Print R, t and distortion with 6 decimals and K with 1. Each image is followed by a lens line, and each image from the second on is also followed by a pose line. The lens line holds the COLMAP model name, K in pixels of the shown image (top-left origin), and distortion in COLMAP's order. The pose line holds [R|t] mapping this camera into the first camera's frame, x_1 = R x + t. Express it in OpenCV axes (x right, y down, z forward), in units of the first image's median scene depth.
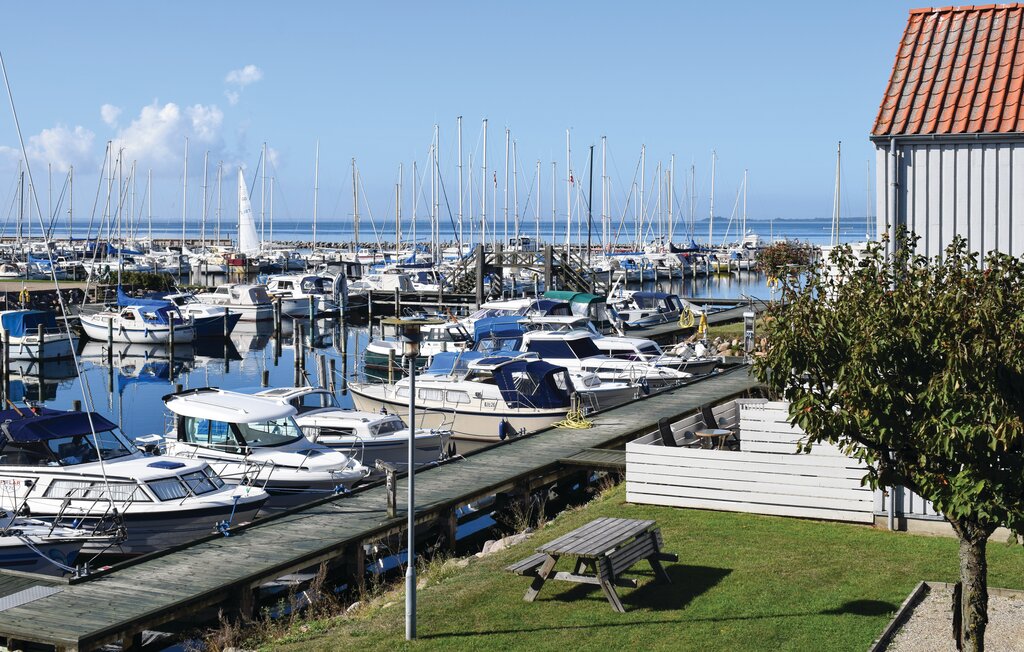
lens RADIAL K [[1428.8, 0, 512.0], [0, 1428.8, 326.0], [0, 0, 1]] dist [-0.035753, -0.064229]
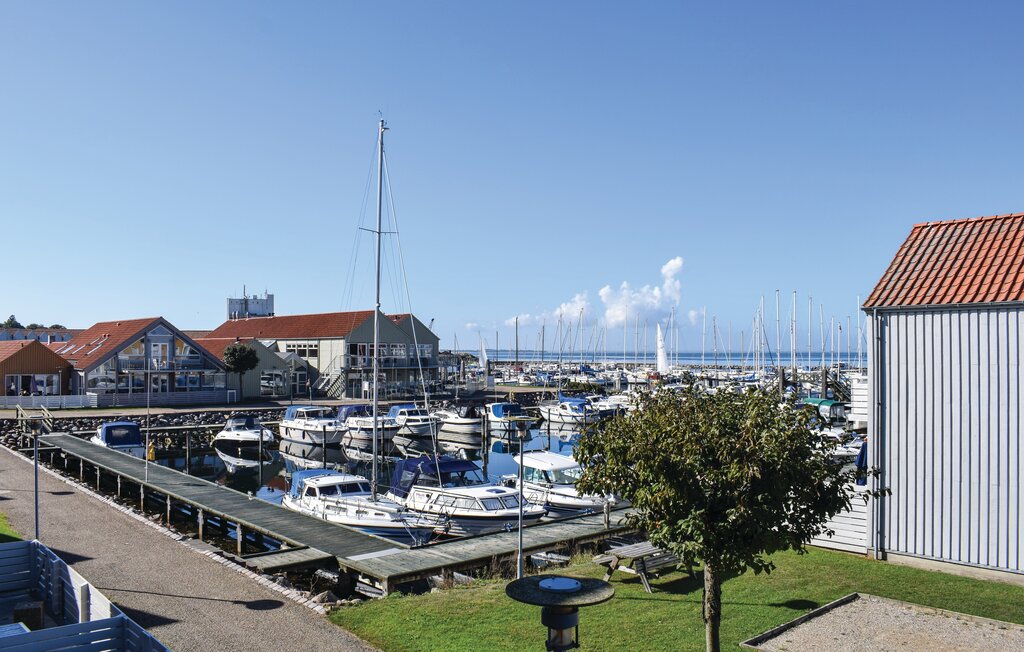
lens RADIAL K [[850.4, 0, 511.7], [0, 850.4, 355.7], [0, 0, 1]] dist [-0.098152, 0.002791]
pose [[0.911697, 0.000267, -0.410864, 0.205644], [-0.027813, 0.997746, -0.061068, -0.009293], [0.409921, 0.067103, 0.909649, 0.000985]]
